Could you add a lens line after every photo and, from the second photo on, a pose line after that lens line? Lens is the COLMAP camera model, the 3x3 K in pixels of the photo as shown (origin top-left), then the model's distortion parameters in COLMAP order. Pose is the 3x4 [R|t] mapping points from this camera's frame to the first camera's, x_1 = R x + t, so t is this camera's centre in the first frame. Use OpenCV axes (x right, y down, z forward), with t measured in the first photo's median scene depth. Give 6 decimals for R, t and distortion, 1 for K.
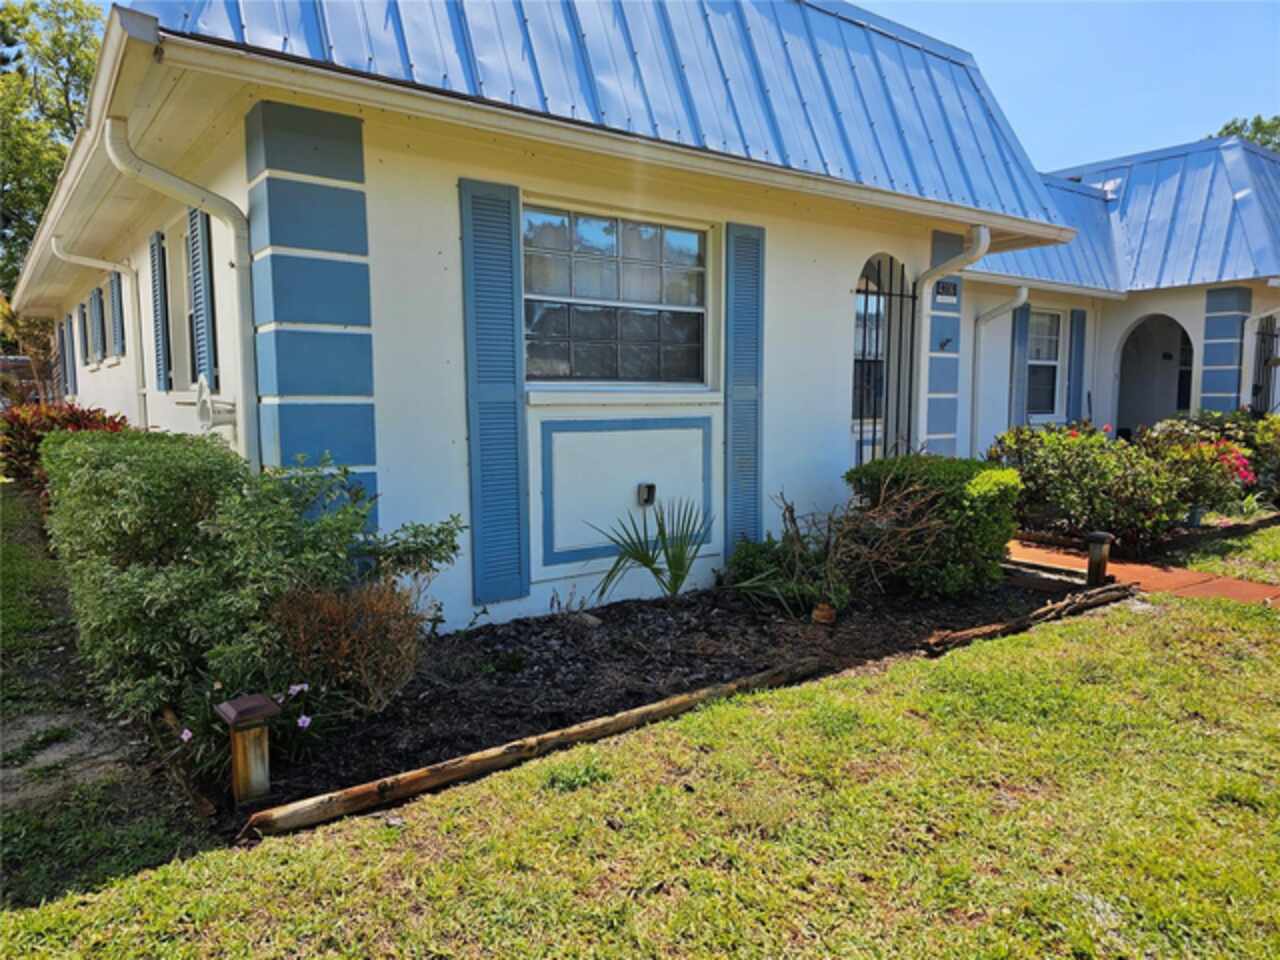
lens RADIAL K [[859.5, 0, 646.1], [0, 859.5, 478.3], [0, 0, 1]] dist [0.030892, -0.028399]
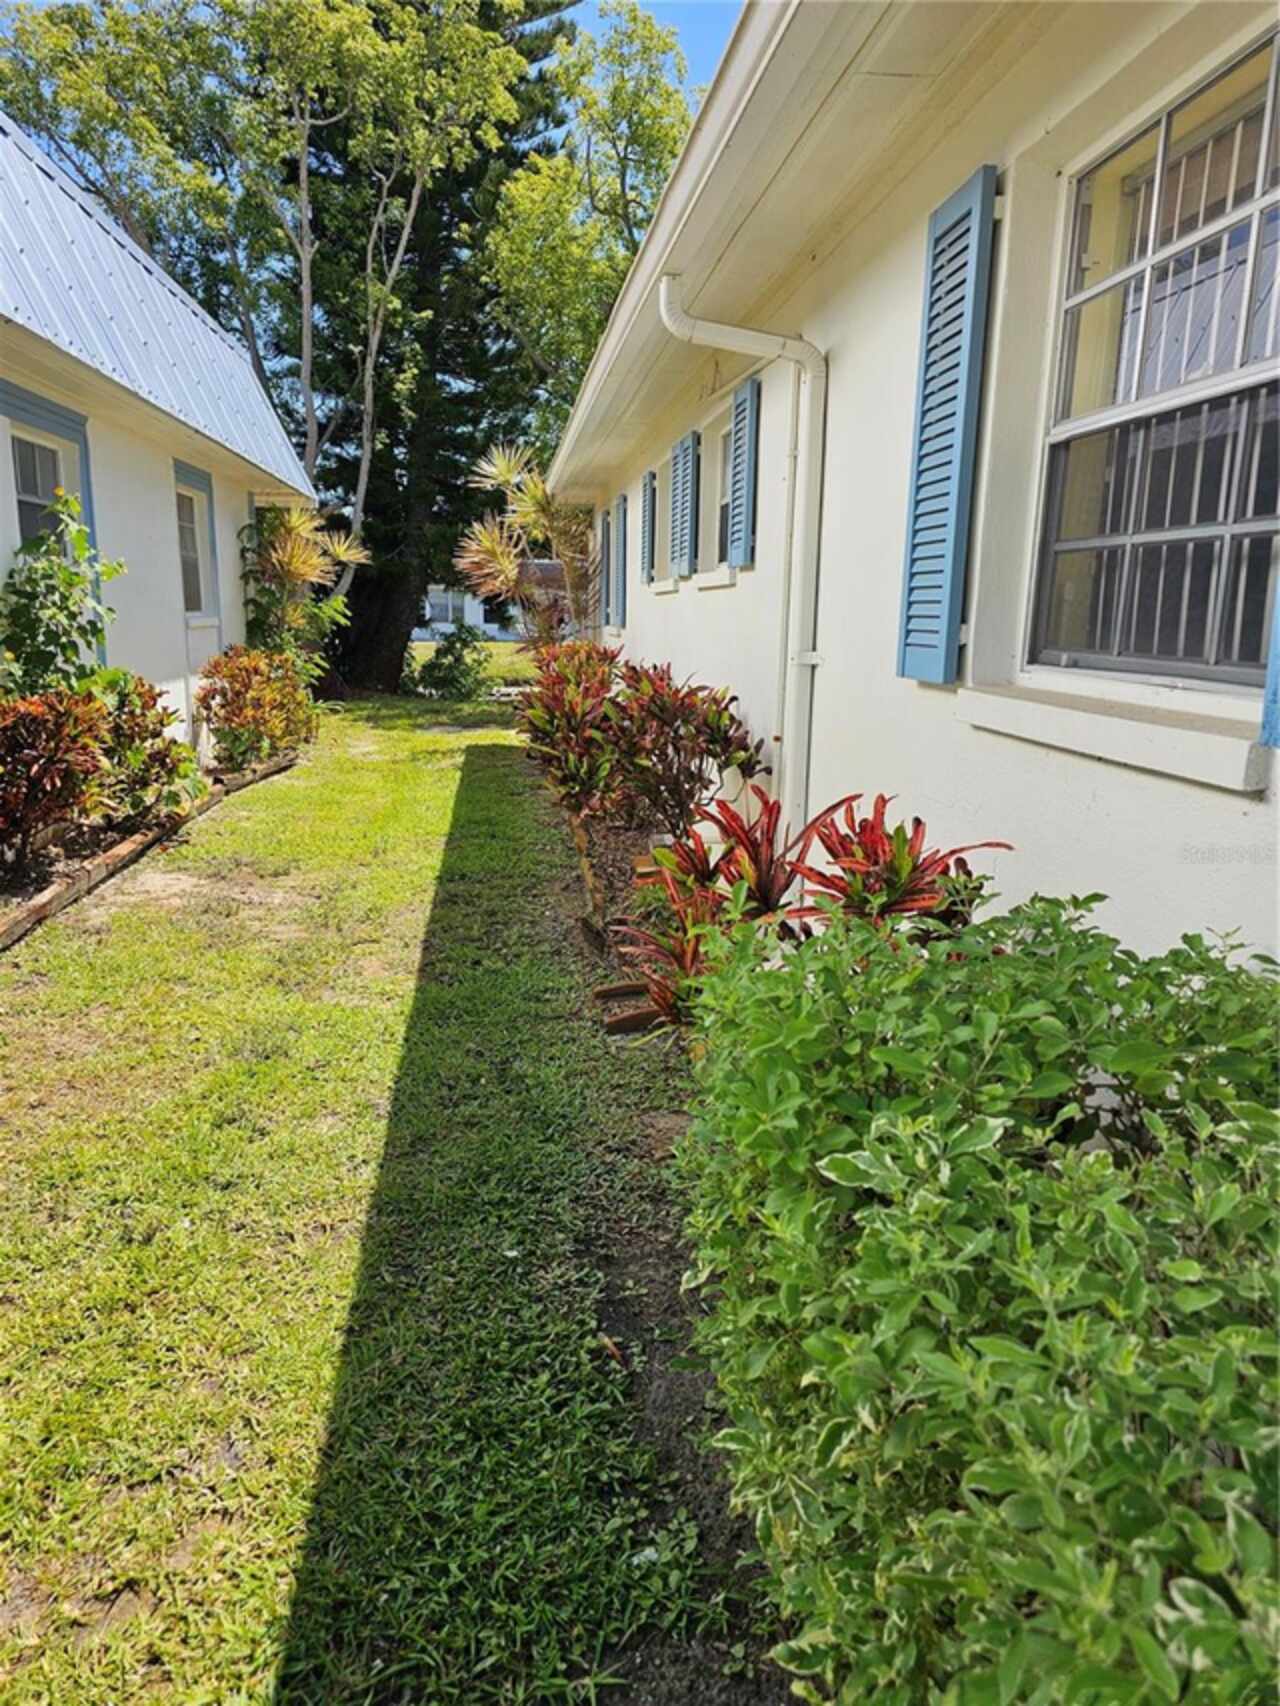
lens RADIAL K [[1145.5, 0, 636.0], [0, 1145.5, 858.9], [0, 0, 1]] dist [0.030892, -0.028399]
pose [[0.858683, 0.130201, -0.495693, -0.130436], [-0.072737, 0.988362, 0.133607, -0.025896], [0.507320, -0.078670, 0.858160, 0.168415]]
